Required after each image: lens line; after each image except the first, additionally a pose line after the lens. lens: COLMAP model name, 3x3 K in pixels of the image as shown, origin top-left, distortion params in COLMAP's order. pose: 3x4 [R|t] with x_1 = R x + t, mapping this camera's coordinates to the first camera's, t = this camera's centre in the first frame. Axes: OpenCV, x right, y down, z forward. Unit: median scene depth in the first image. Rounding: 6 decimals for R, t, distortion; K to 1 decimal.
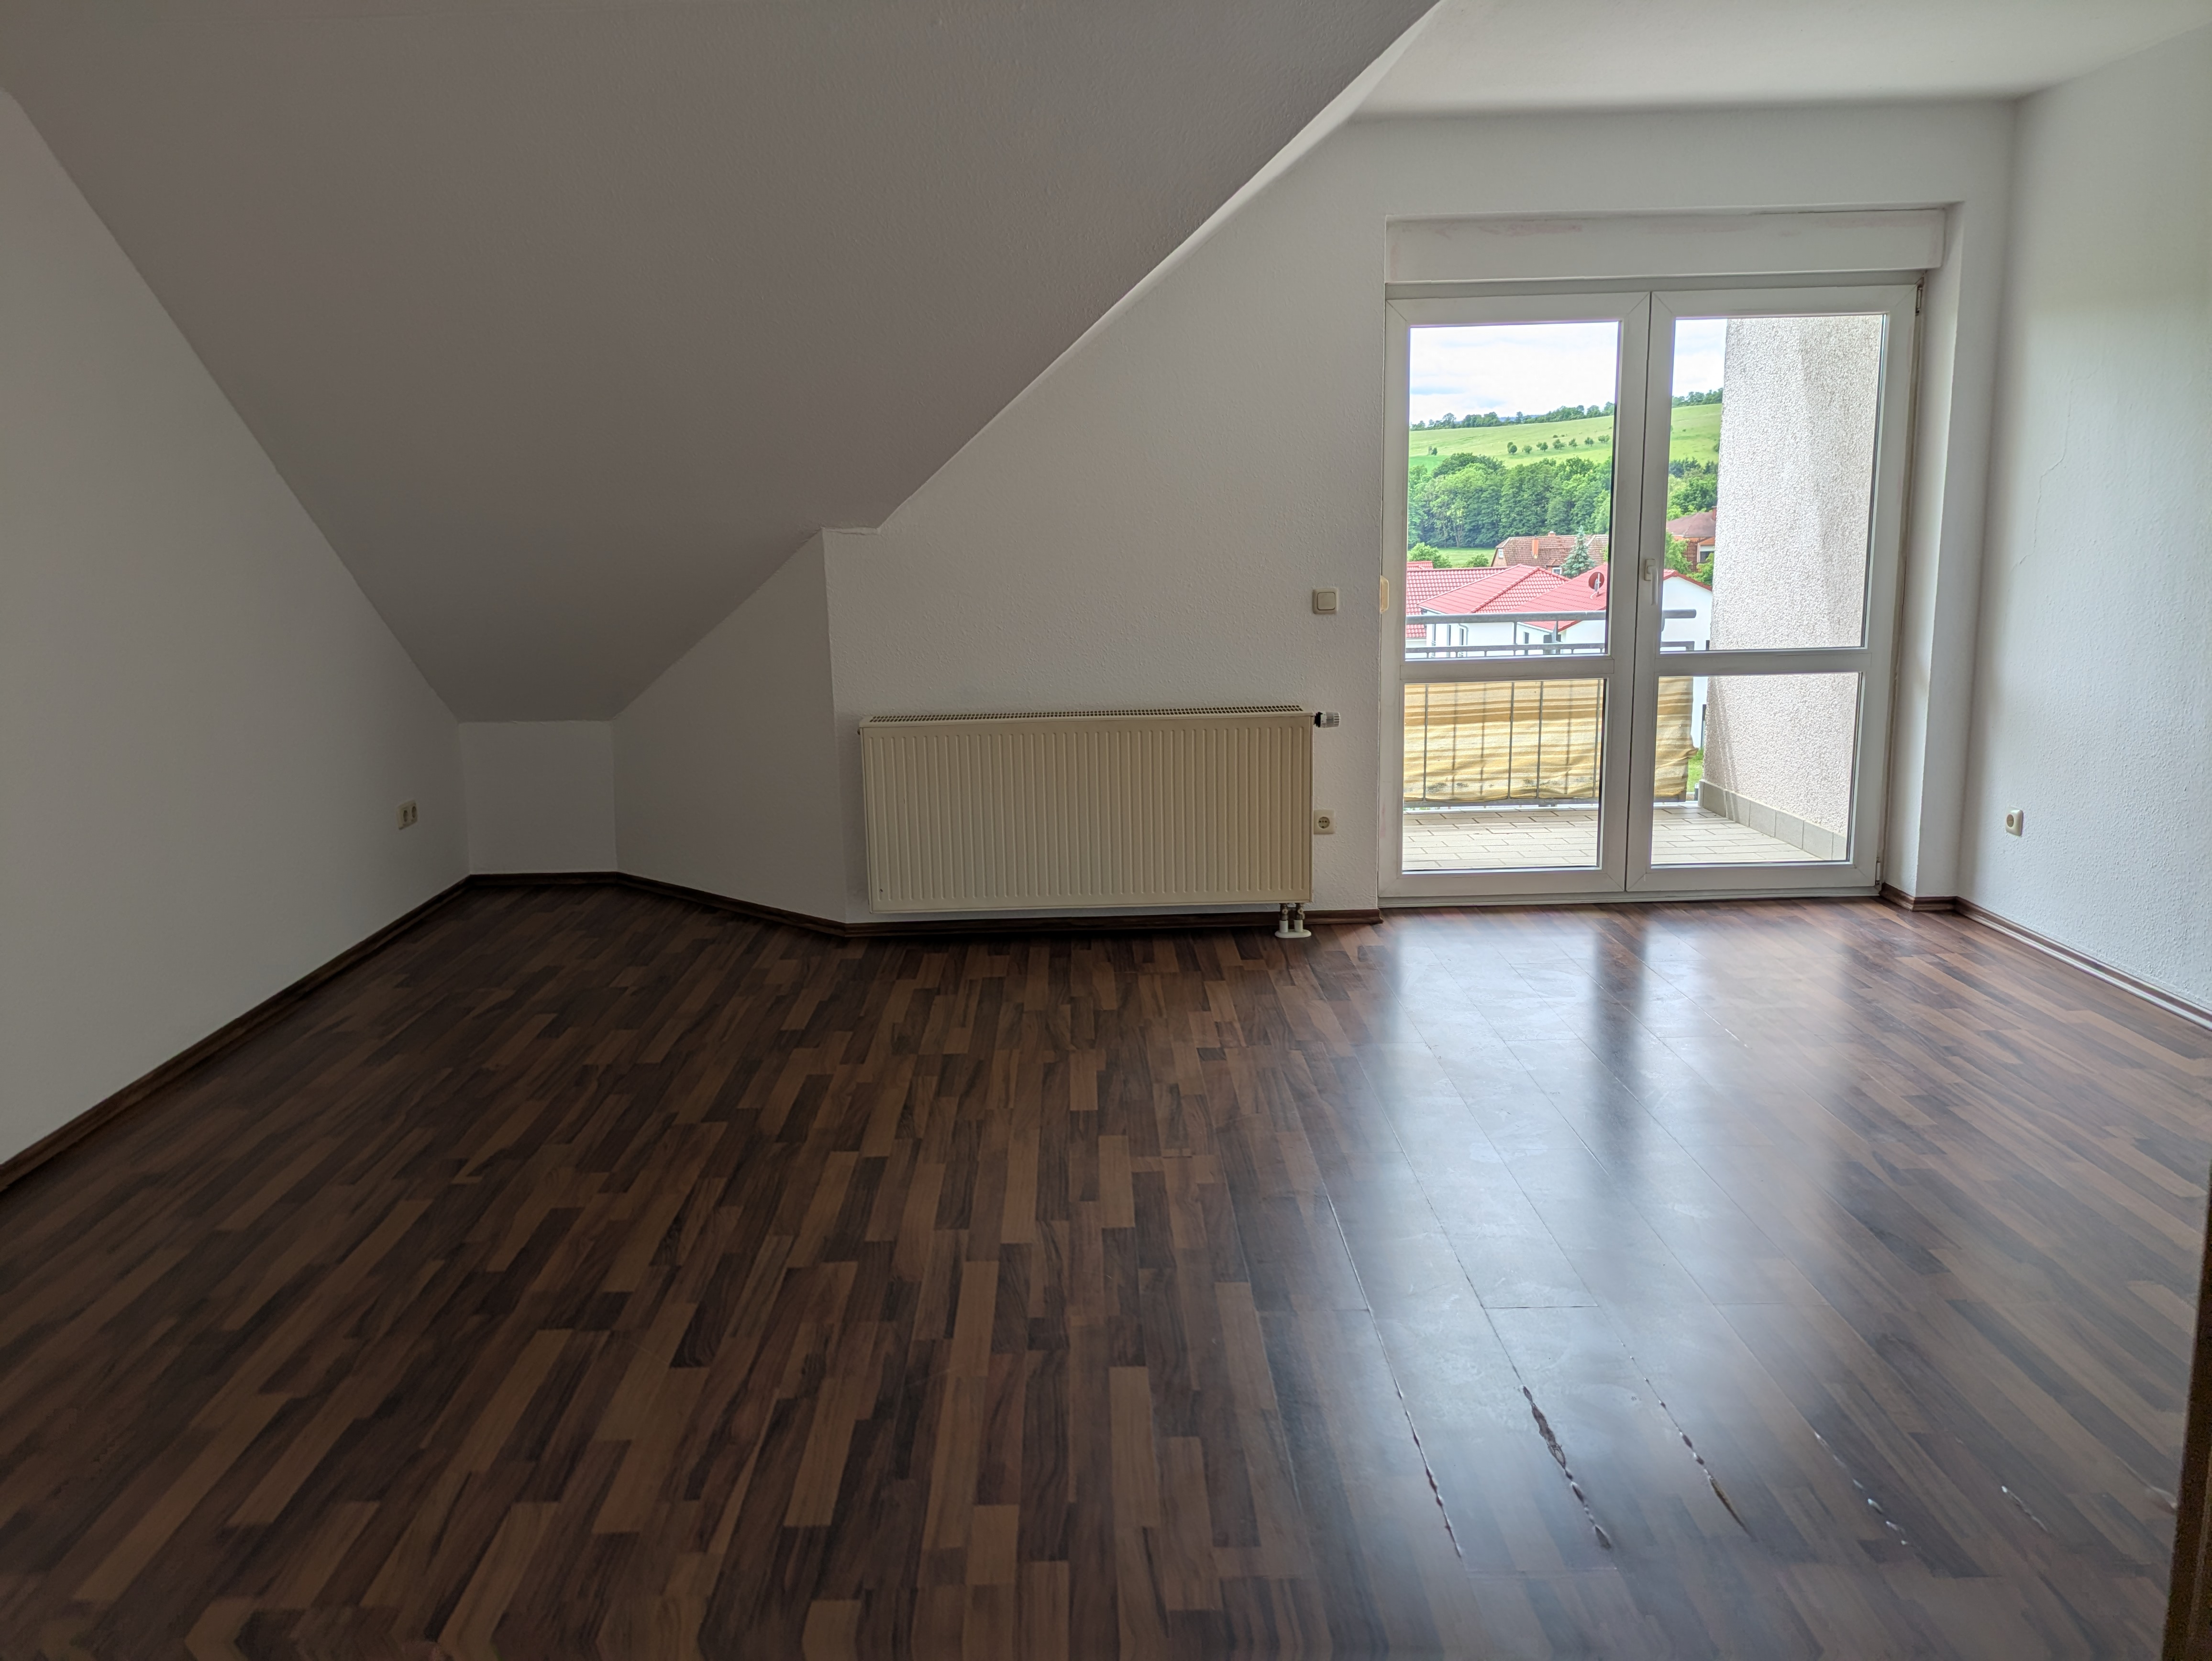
lens RADIAL K [[1655.2, 0, 1101.9], [0, 1655.2, 830.9], [0, 0, 1]] dist [0.057101, -0.034042]
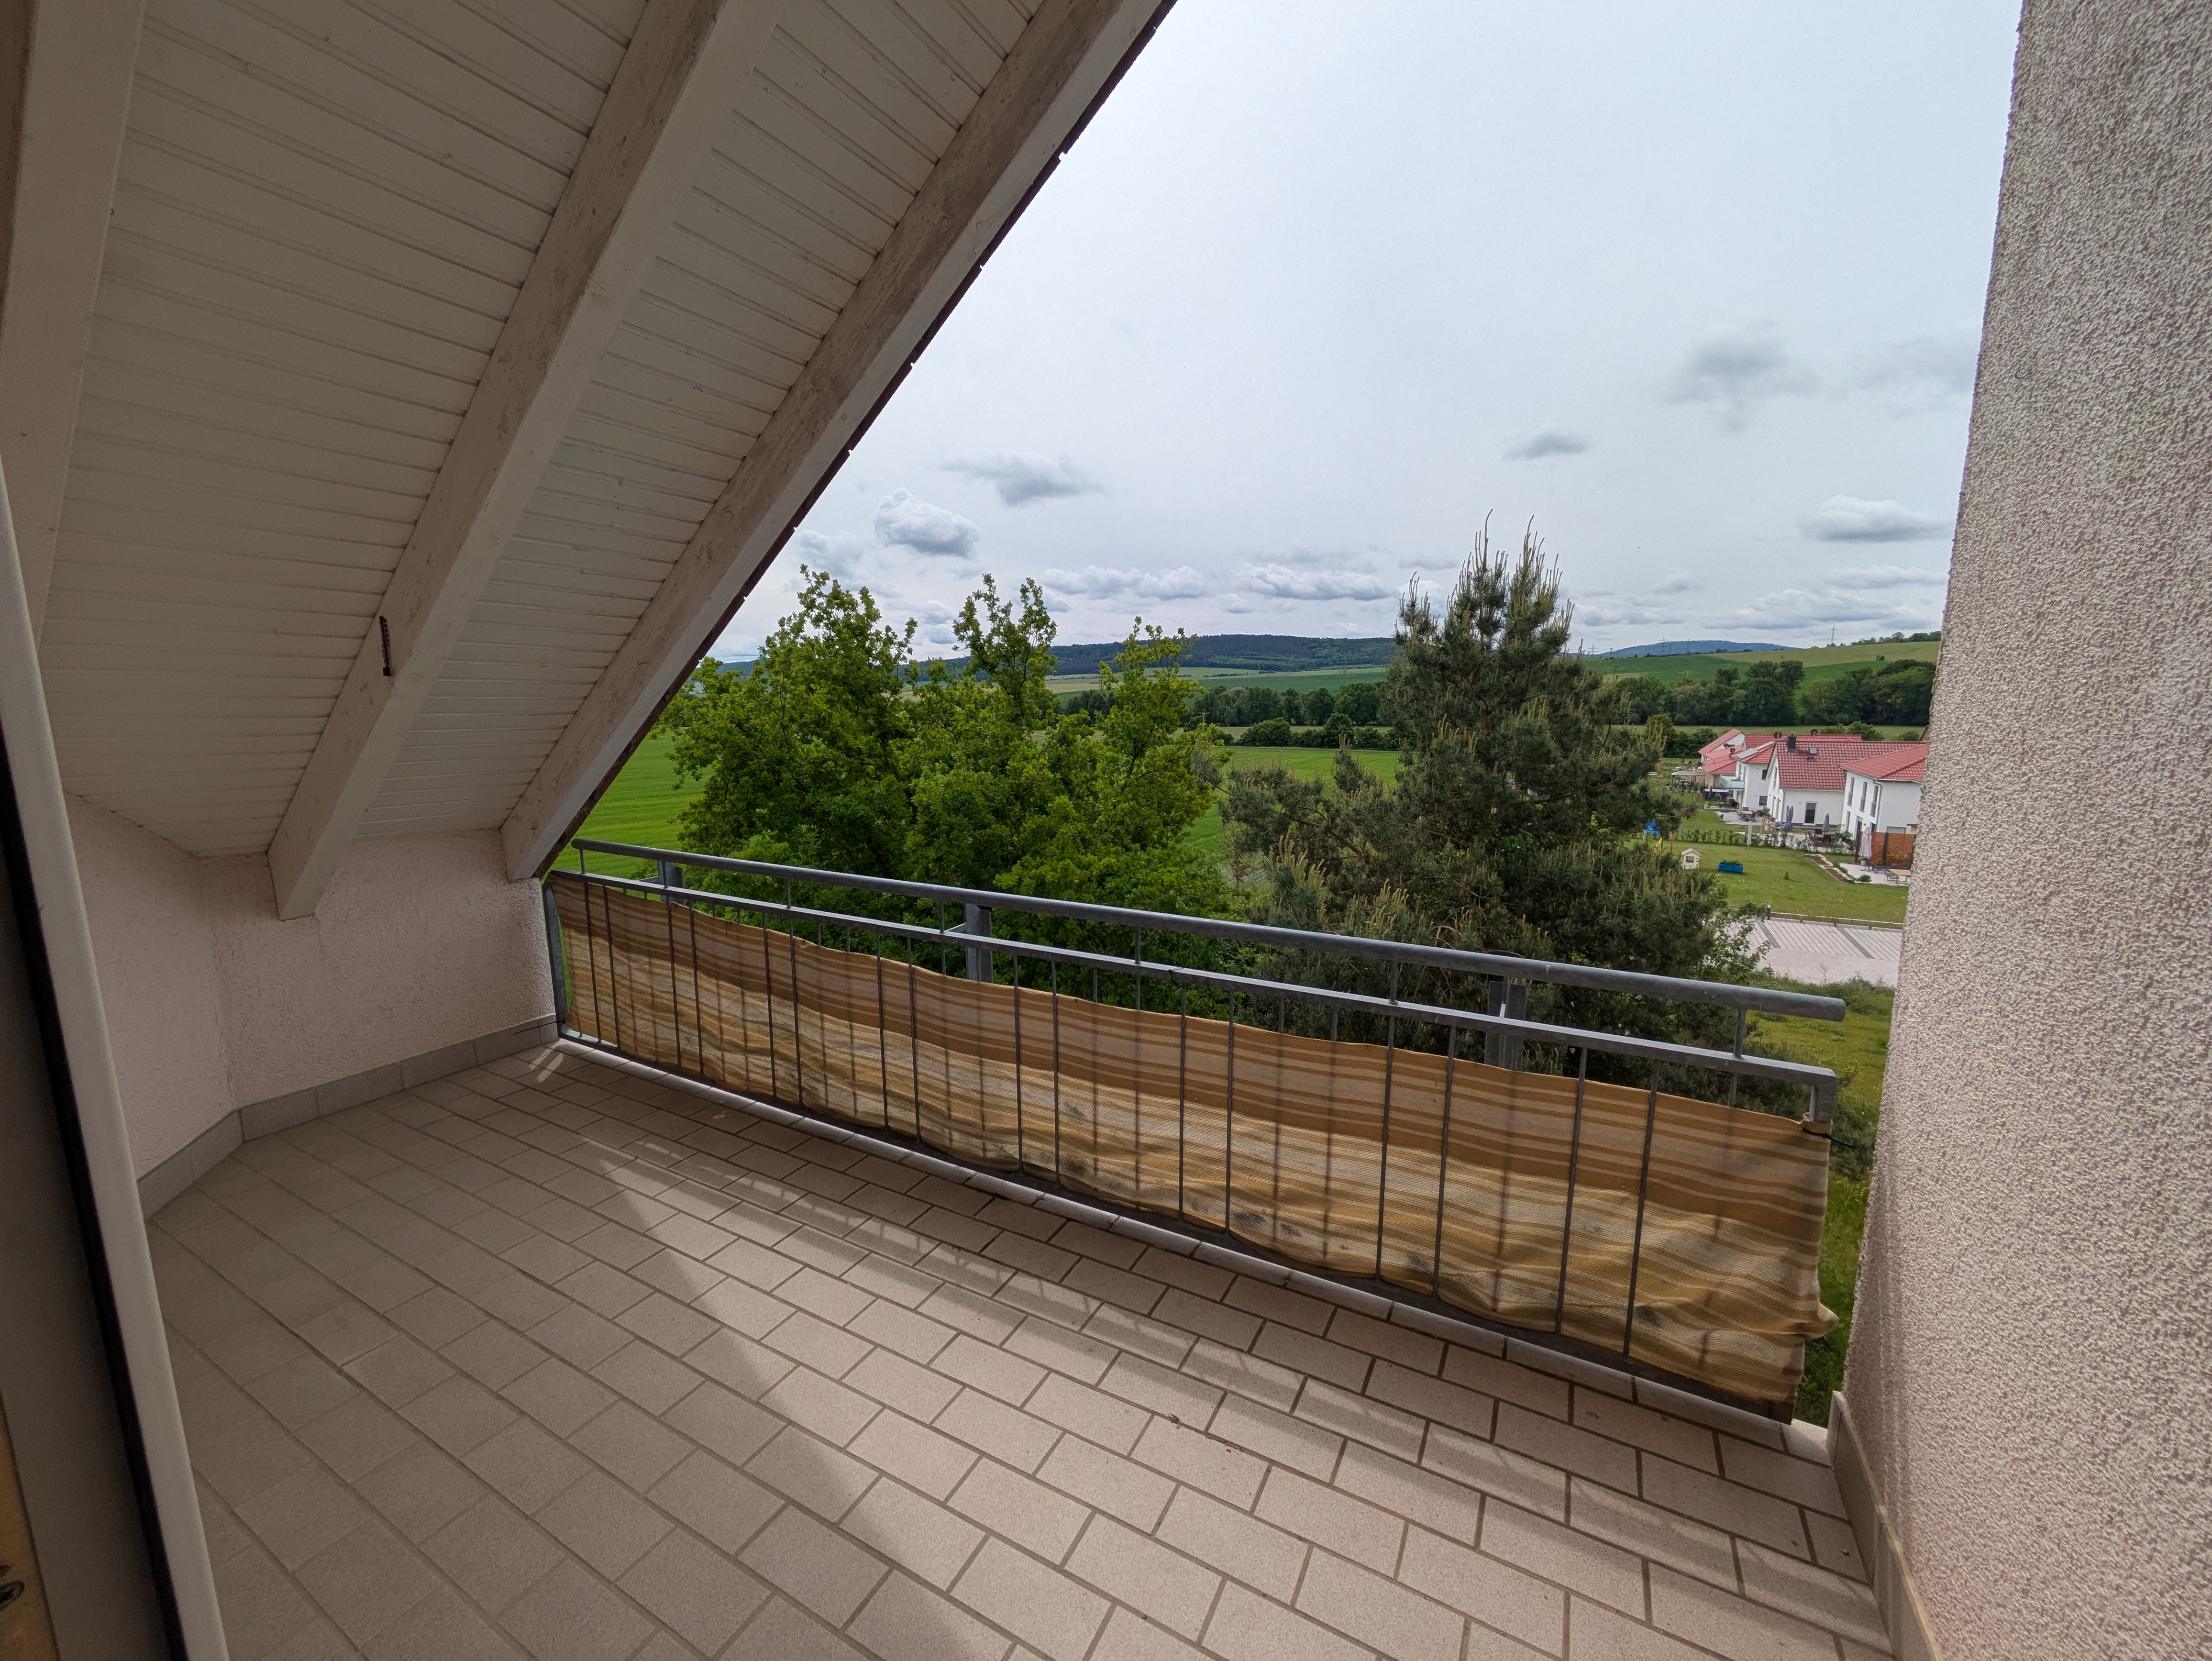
lens RADIAL K [[882.4, 0, 1110.9], [0, 882.4, 828.0], [0, 0, 1]] dist [0.001126, 0.000519]
pose [[0.868907, 0.090578, -0.486618, 0.506959], [-0.108061, 0.994113, -0.007911, -0.260006], [0.483036, 0.059458, 0.873579, 1.209452]]
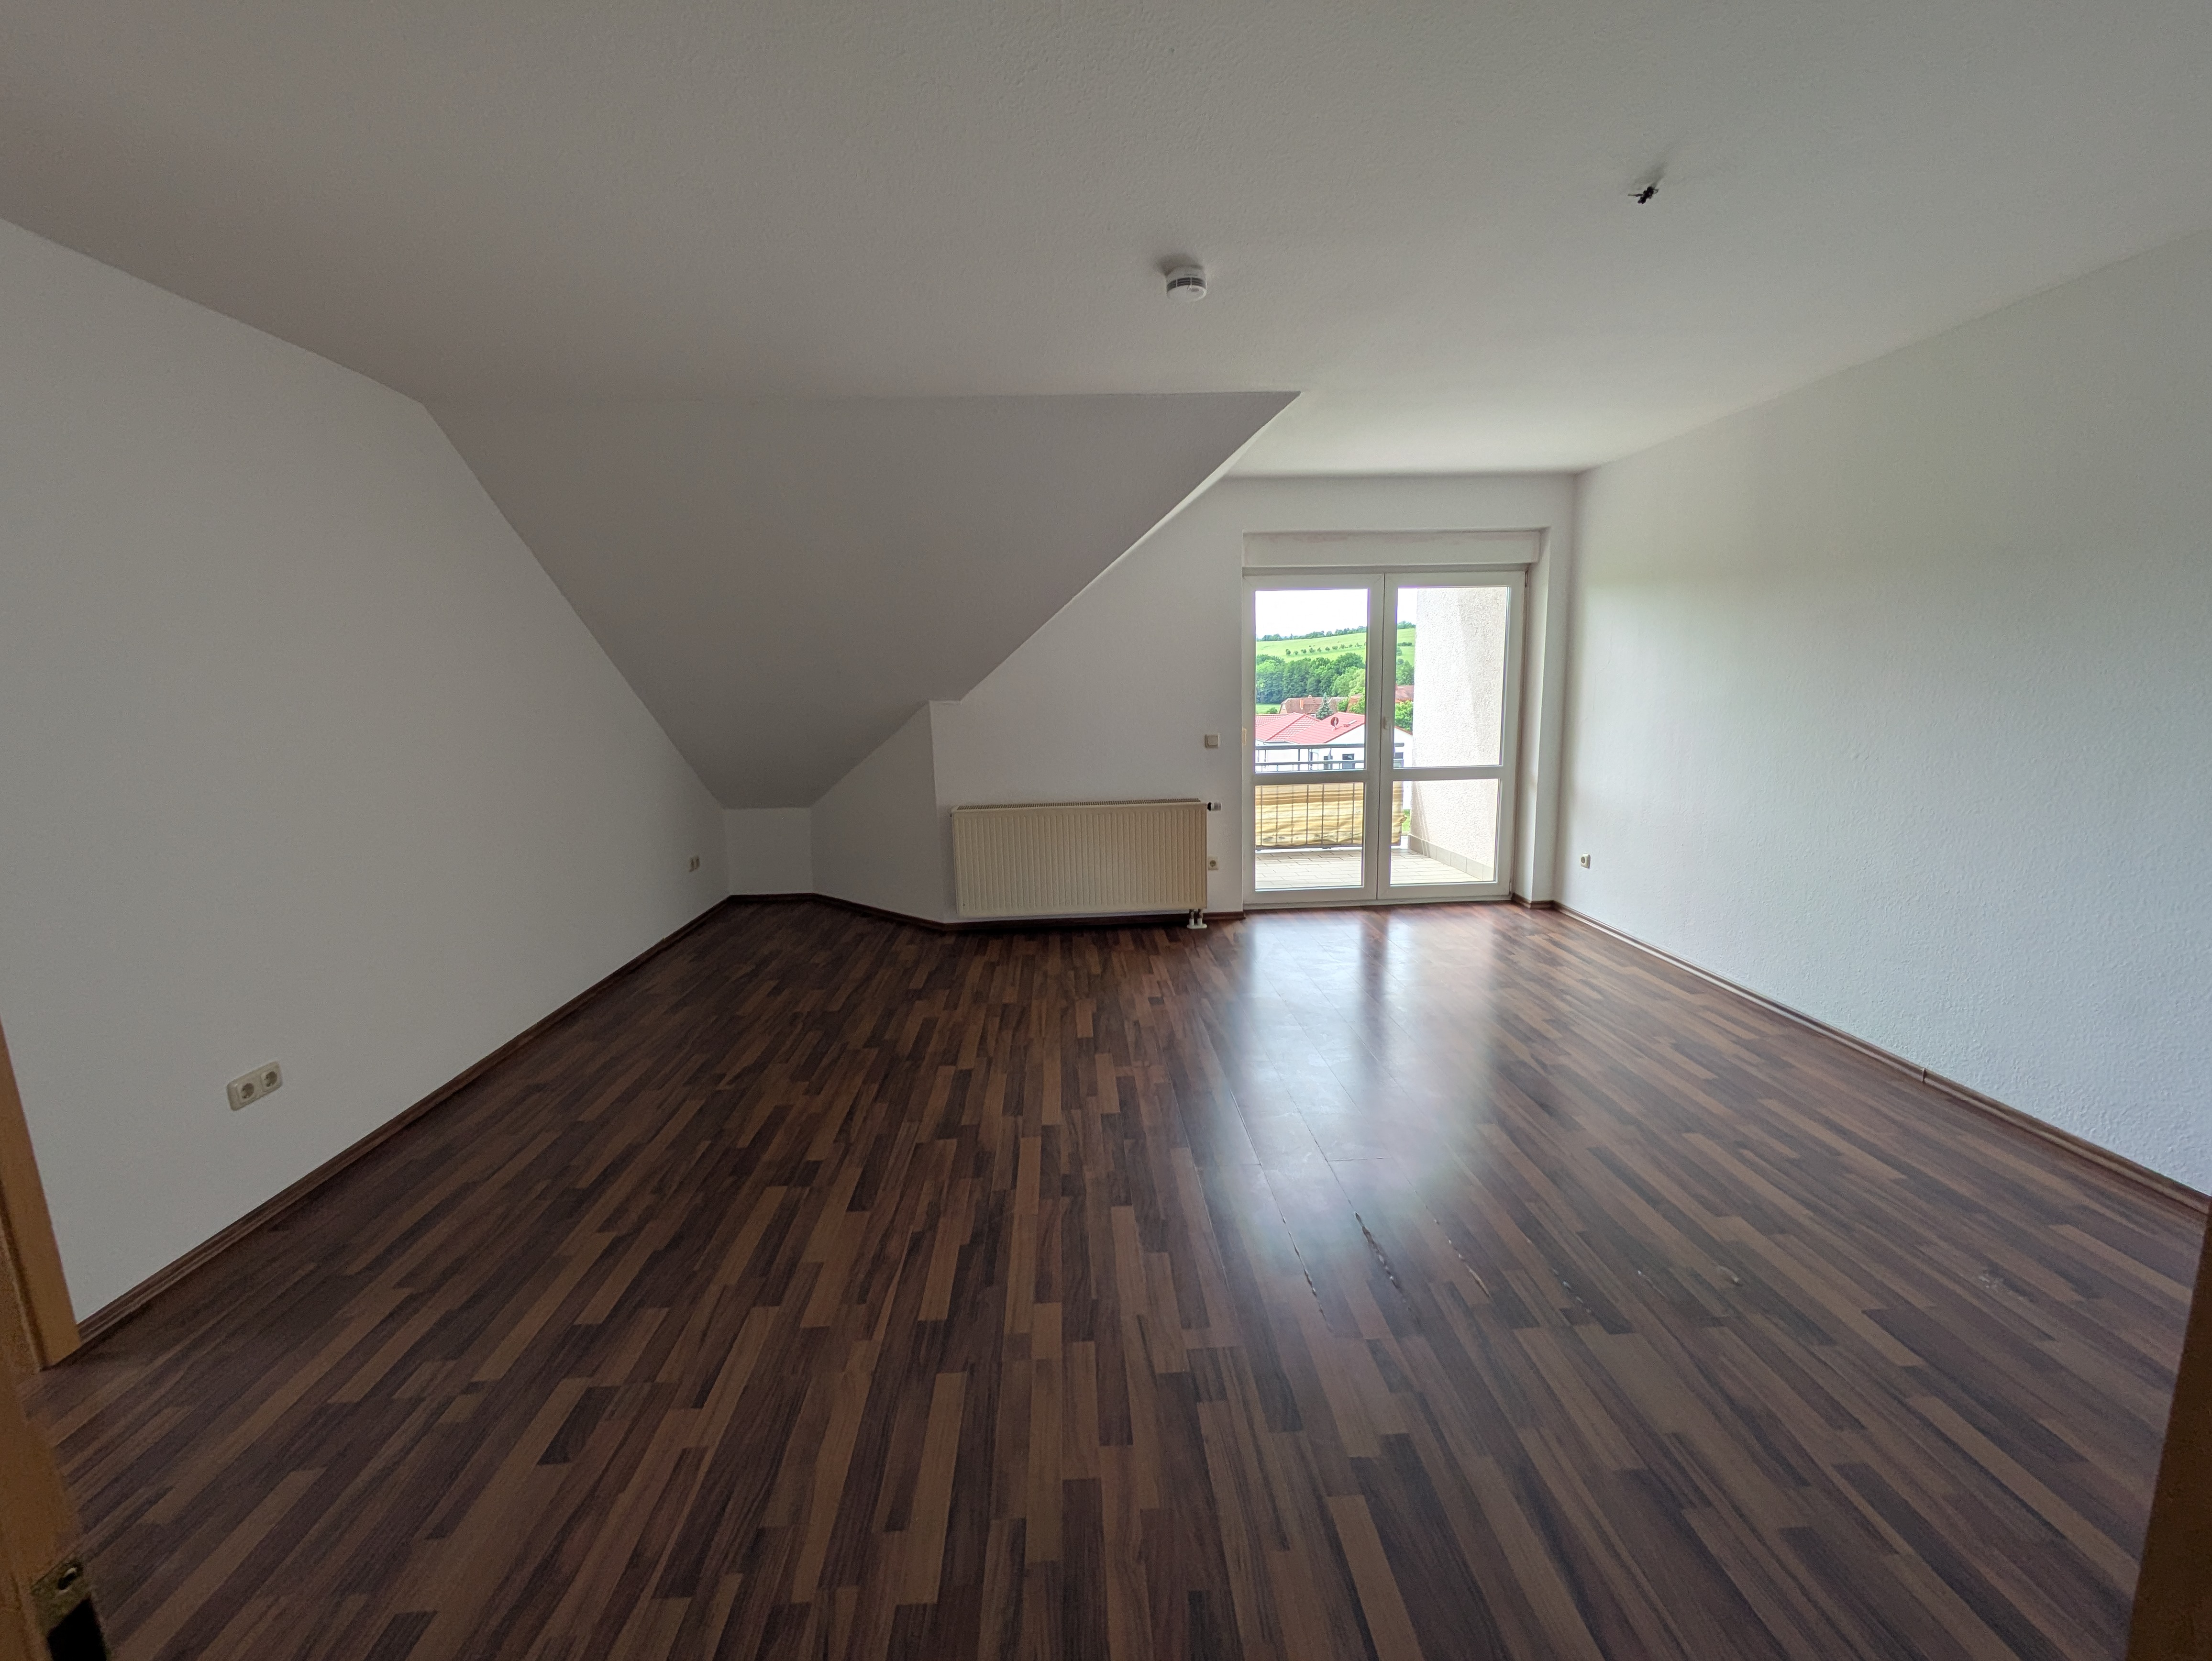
lens RADIAL K [[882.4, 0, 1117.4], [0, 882.4, 835.1], [0, 0, 1]] dist [0.001126, 0.000519]
pose [[0.998826, -0.009042, 0.047597, -0.017098], [0.010048, 0.999731, -0.020928, -0.020699], [-0.047395, 0.021381, 0.998647, 0.062219]]
